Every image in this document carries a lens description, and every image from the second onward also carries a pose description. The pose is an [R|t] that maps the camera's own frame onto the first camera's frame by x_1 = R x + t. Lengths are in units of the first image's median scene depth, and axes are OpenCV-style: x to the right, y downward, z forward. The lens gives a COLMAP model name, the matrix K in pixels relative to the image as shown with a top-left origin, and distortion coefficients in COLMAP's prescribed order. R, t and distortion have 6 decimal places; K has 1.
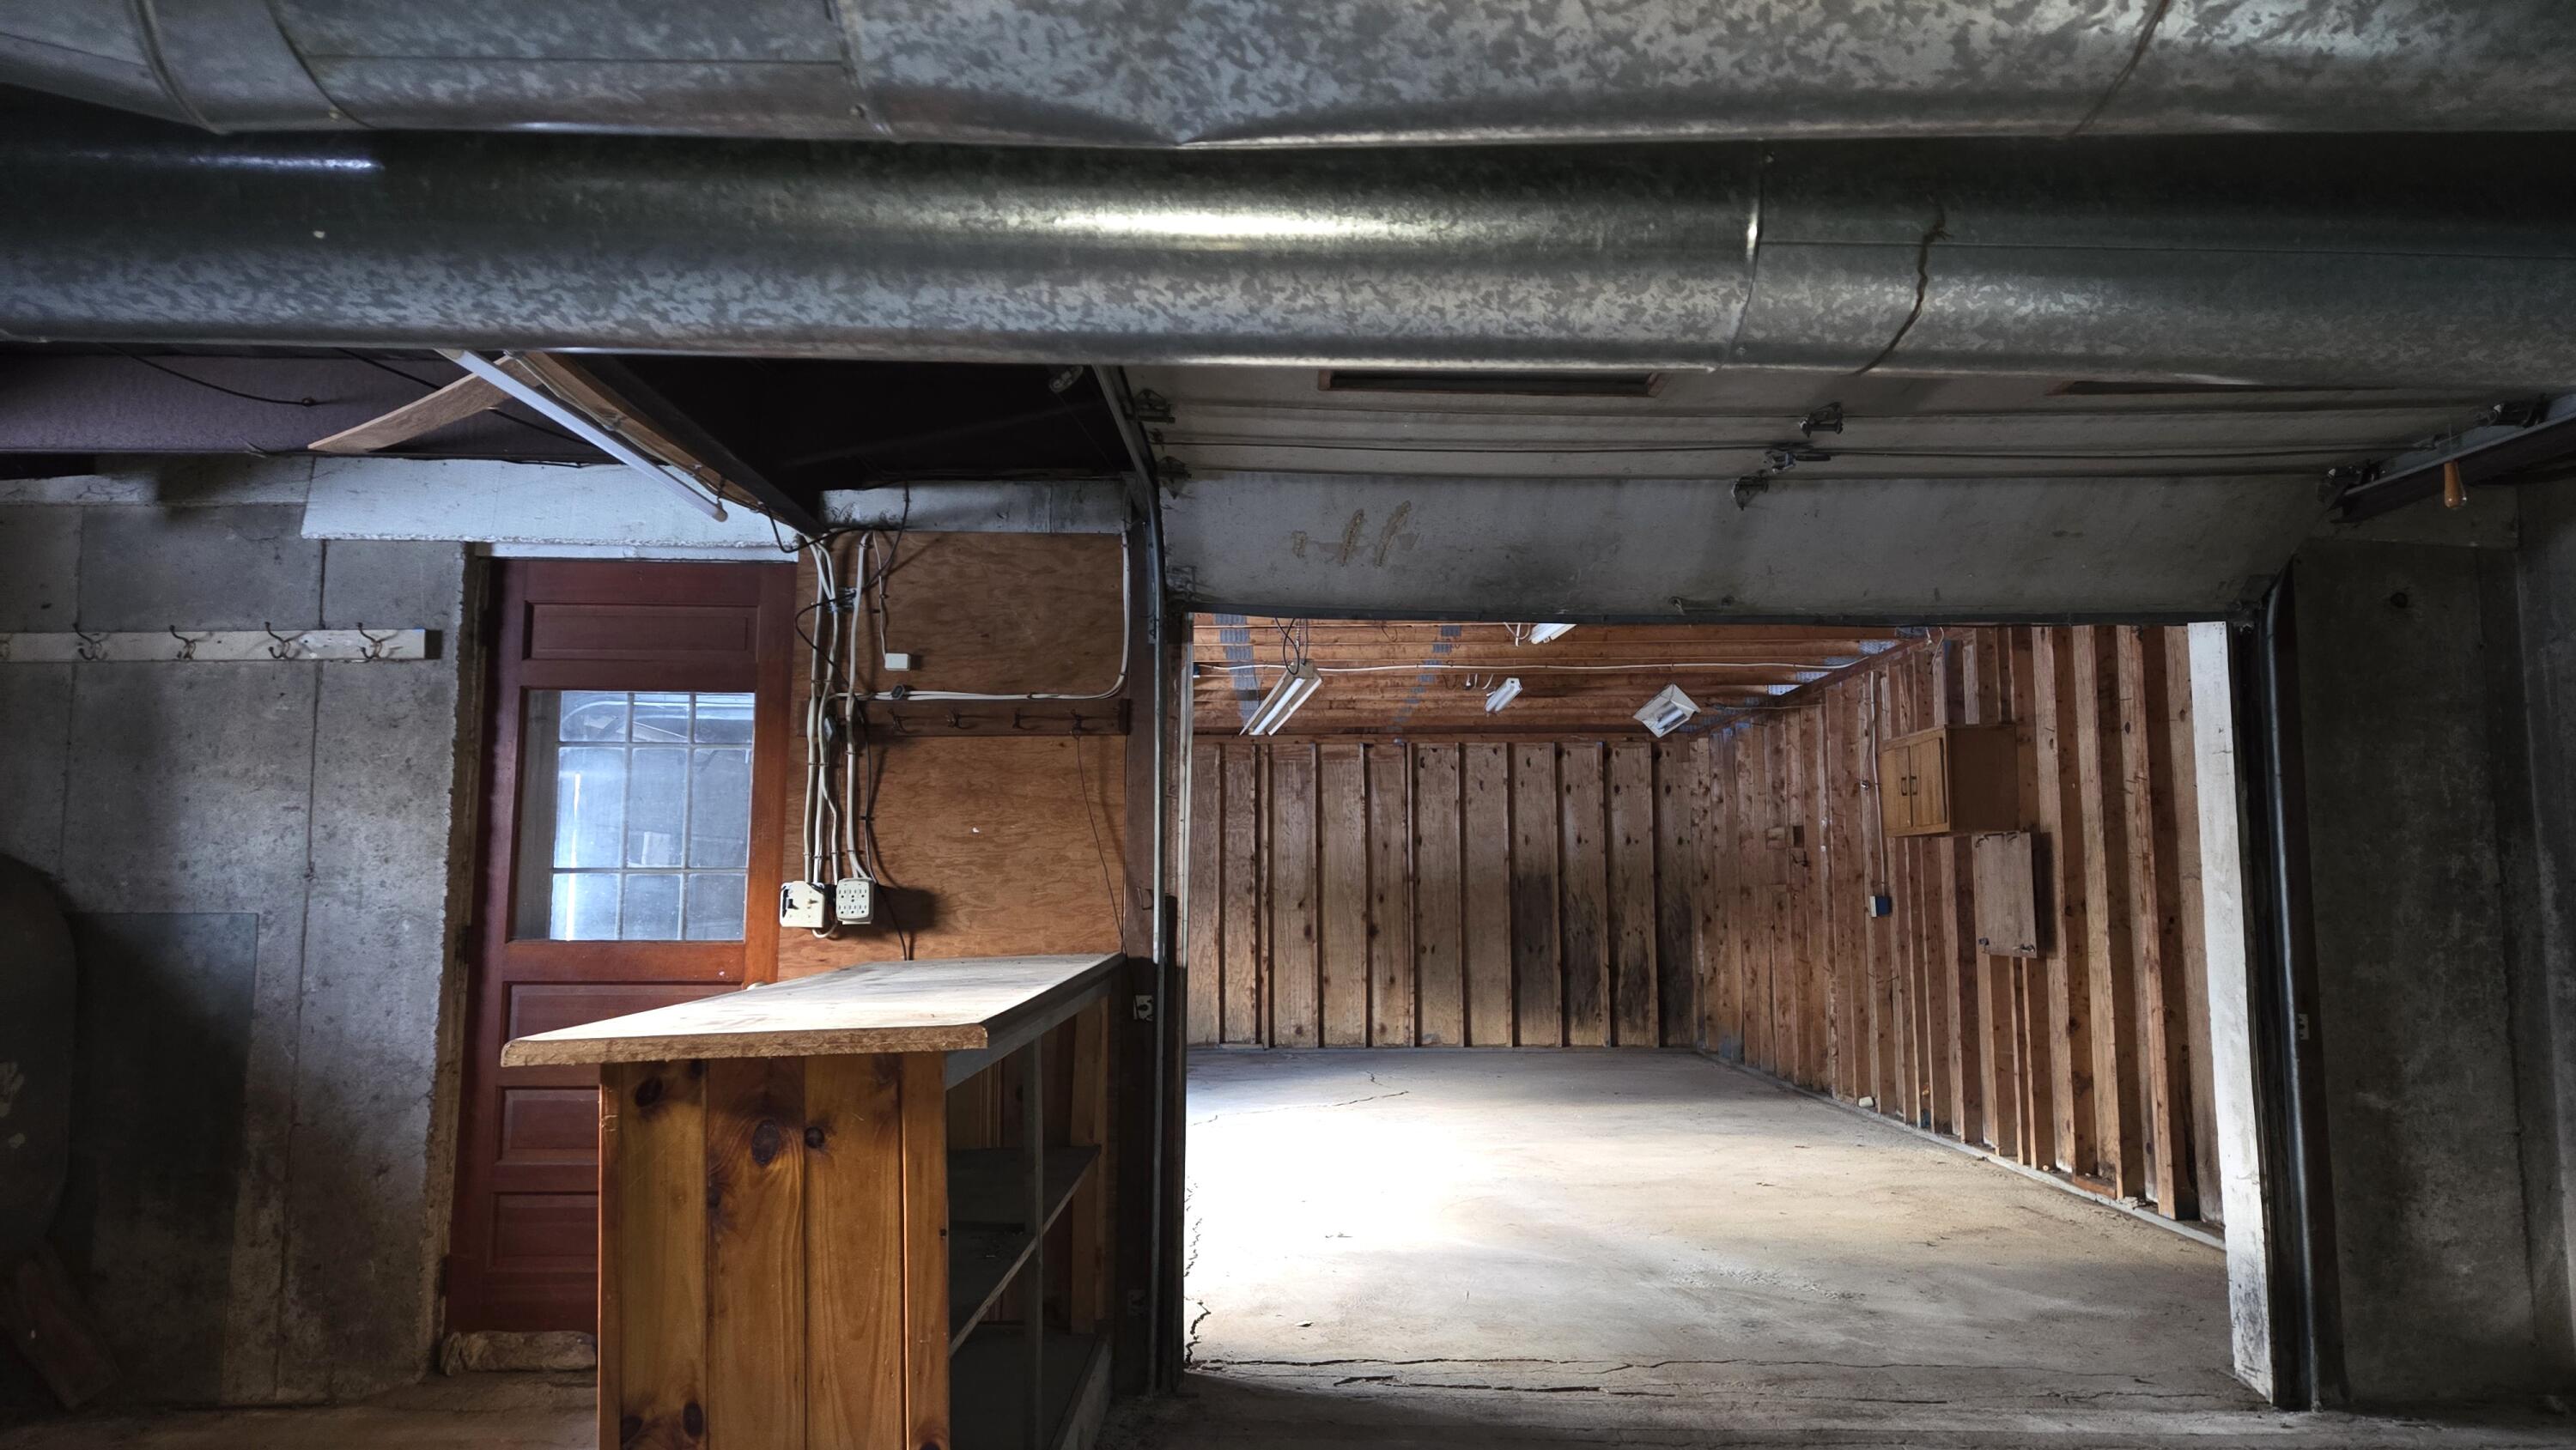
lens RADIAL K [[1707.2, 0, 1267.6], [0, 1707.2, 673.9], [0, 0, 1]] dist [0.005474, -0.000033]
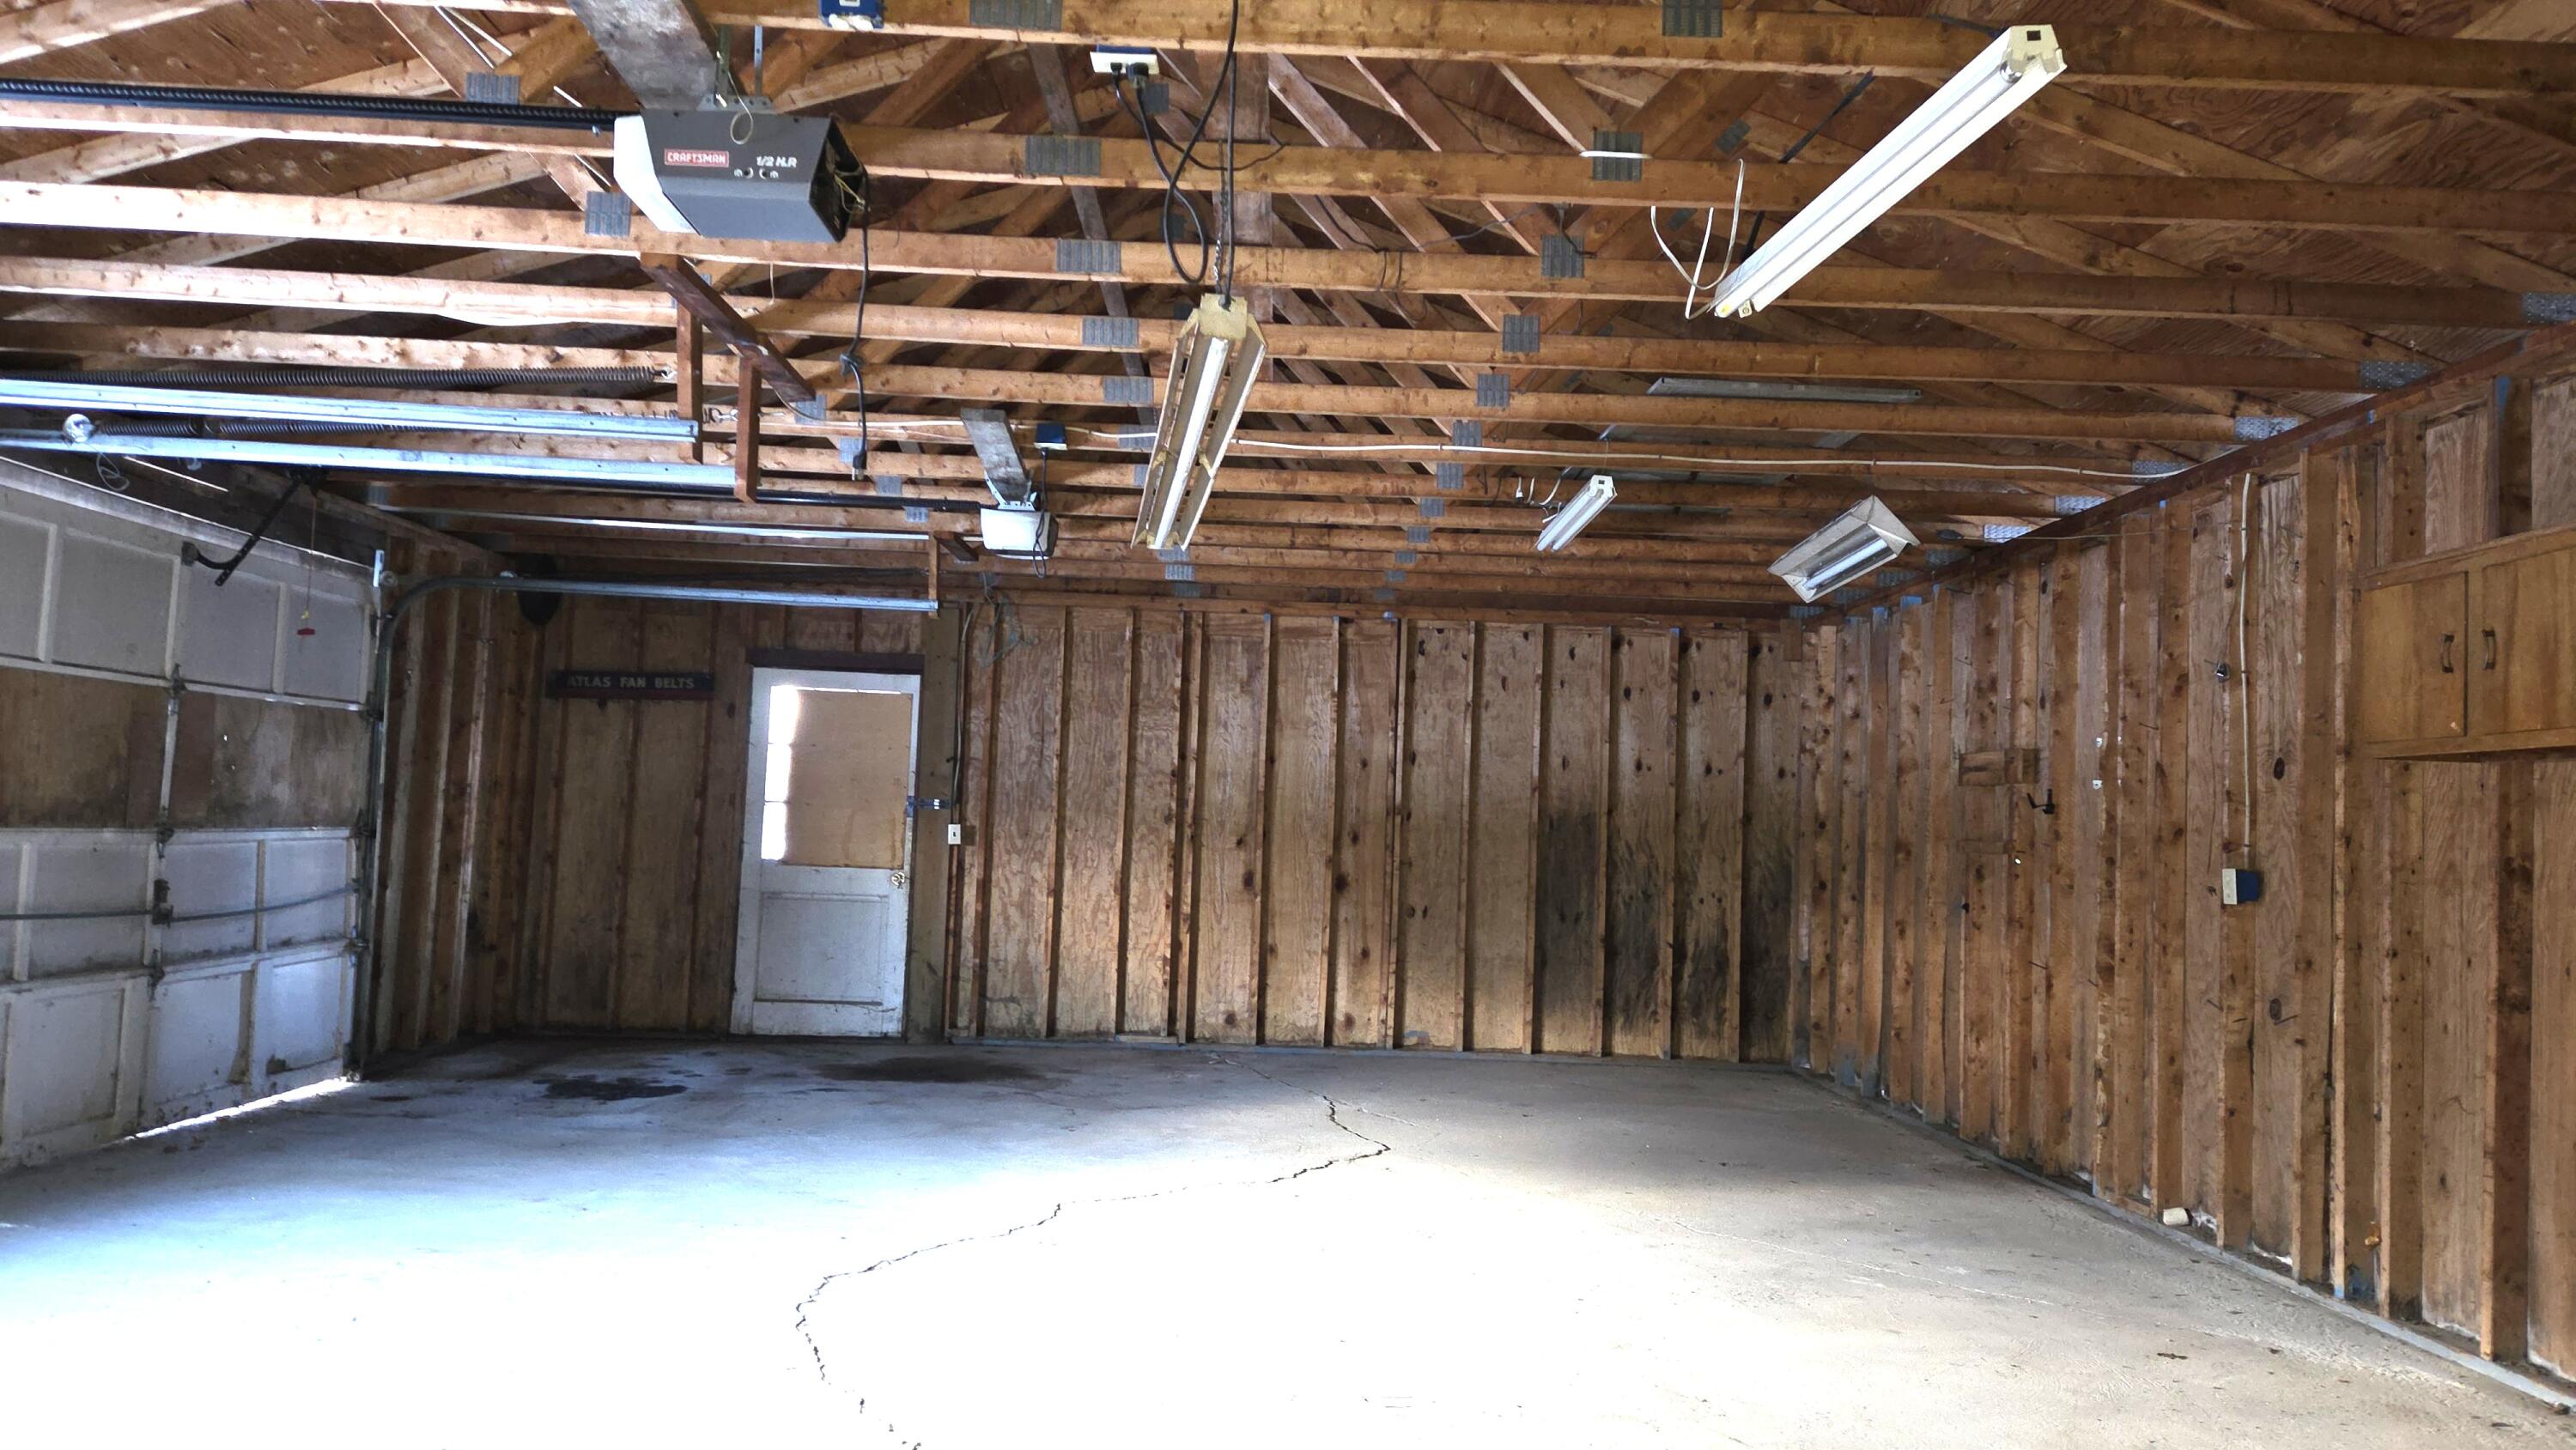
lens RADIAL K [[1707.2, 0, 1289.3], [0, 1707.2, 732.8], [0, 0, 1]] dist [0.005474, -0.000033]
pose [[0.998706, 0.040423, 0.030855, 0.016411], [-0.042542, 0.996539, 0.071421, 0.039884], [-0.027861, -0.072641, 0.996969, 0.306717]]
